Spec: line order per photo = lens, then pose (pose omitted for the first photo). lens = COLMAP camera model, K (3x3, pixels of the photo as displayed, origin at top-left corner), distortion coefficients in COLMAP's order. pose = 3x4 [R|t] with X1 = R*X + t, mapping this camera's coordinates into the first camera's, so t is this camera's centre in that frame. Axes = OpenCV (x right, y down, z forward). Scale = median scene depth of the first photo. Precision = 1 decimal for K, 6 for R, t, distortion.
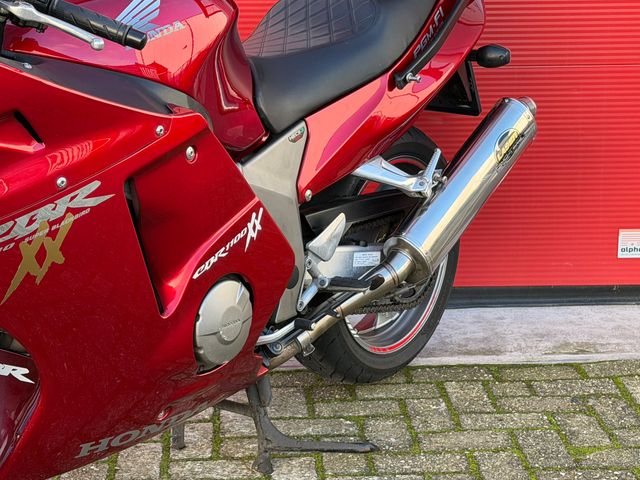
lens RADIAL K [[1423.2, 0, 320.0], [0, 1423.2, 240.0], [0, 0, 1]] dist [0.131555, 0.241036]
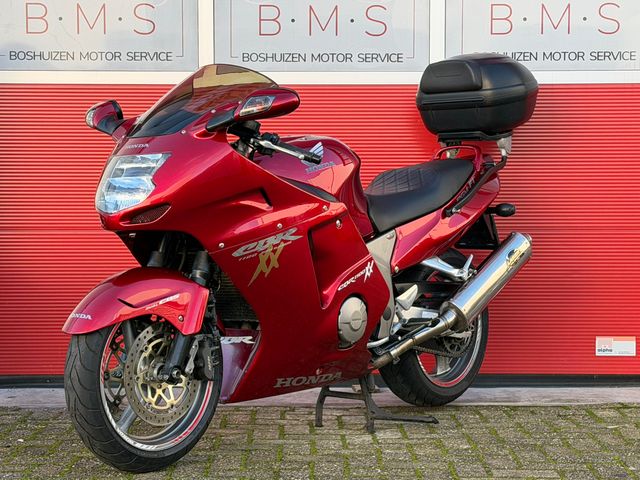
lens RADIAL K [[1423.2, 0, 320.0], [0, 1423.2, 240.0], [0, 0, 1]] dist [0.131555, 0.241036]
pose [[0.998736, 0.003442, -0.050145, -0.015420], [-0.014326, 0.975762, -0.218363, 0.335062], [0.048178, 0.218806, 0.974578, -0.778884]]
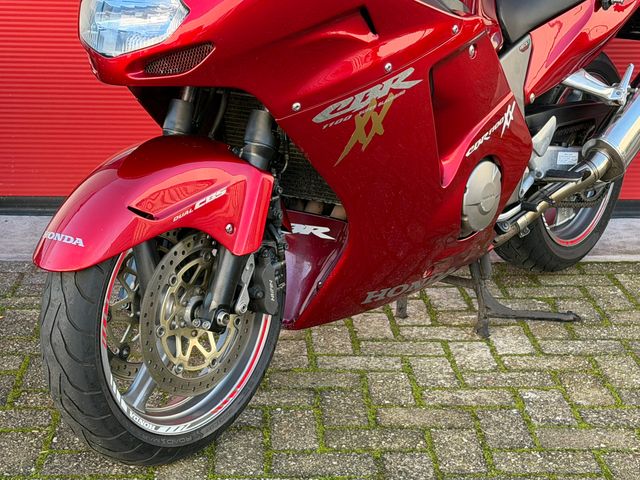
lens RADIAL K [[1423.2, 0, 320.0], [0, 1423.2, 240.0], [0, 0, 1]] dist [0.131555, 0.241036]
pose [[0.999822, 0.018714, -0.002550, -0.183664], [-0.018657, 0.999609, 0.020833, 0.066304], [0.002939, -0.020782, 0.999780, -0.184799]]
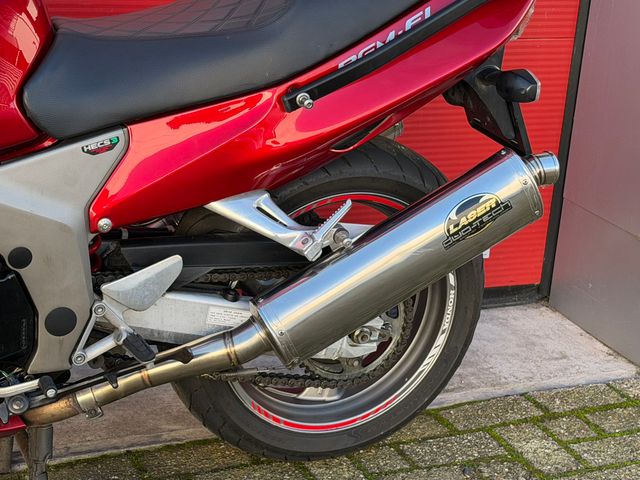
lens RADIAL K [[1386.4, 0, 320.0], [0, 1386.4, 240.0], [0, 0, 1]] dist [0.089351, 0.317906]
pose [[0.865259, 0.249568, -0.434789, 0.435179], [-0.210693, 0.967998, 0.136337, -0.155678], [0.454901, -0.026360, 0.890152, 0.399220]]
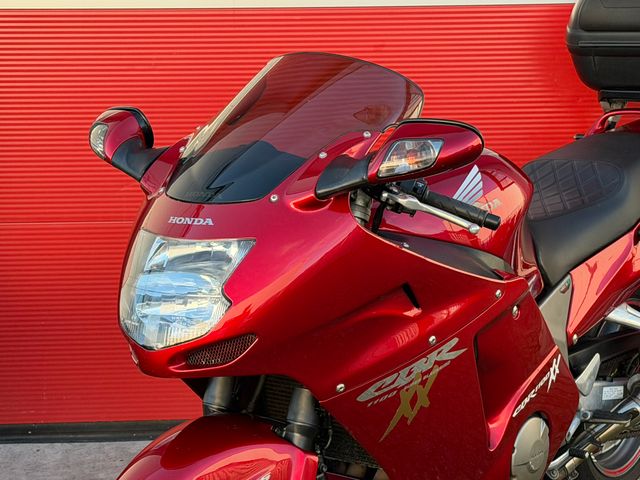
lens RADIAL K [[1423.2, 0, 320.0], [0, 1423.2, 240.0], [0, 0, 1]] dist [0.131555, 0.241036]
pose [[0.999824, -0.003775, -0.018401, -0.199081], [0.002482, 0.997559, -0.069788, -0.032120], [0.018620, 0.069730, 0.997392, -0.165812]]
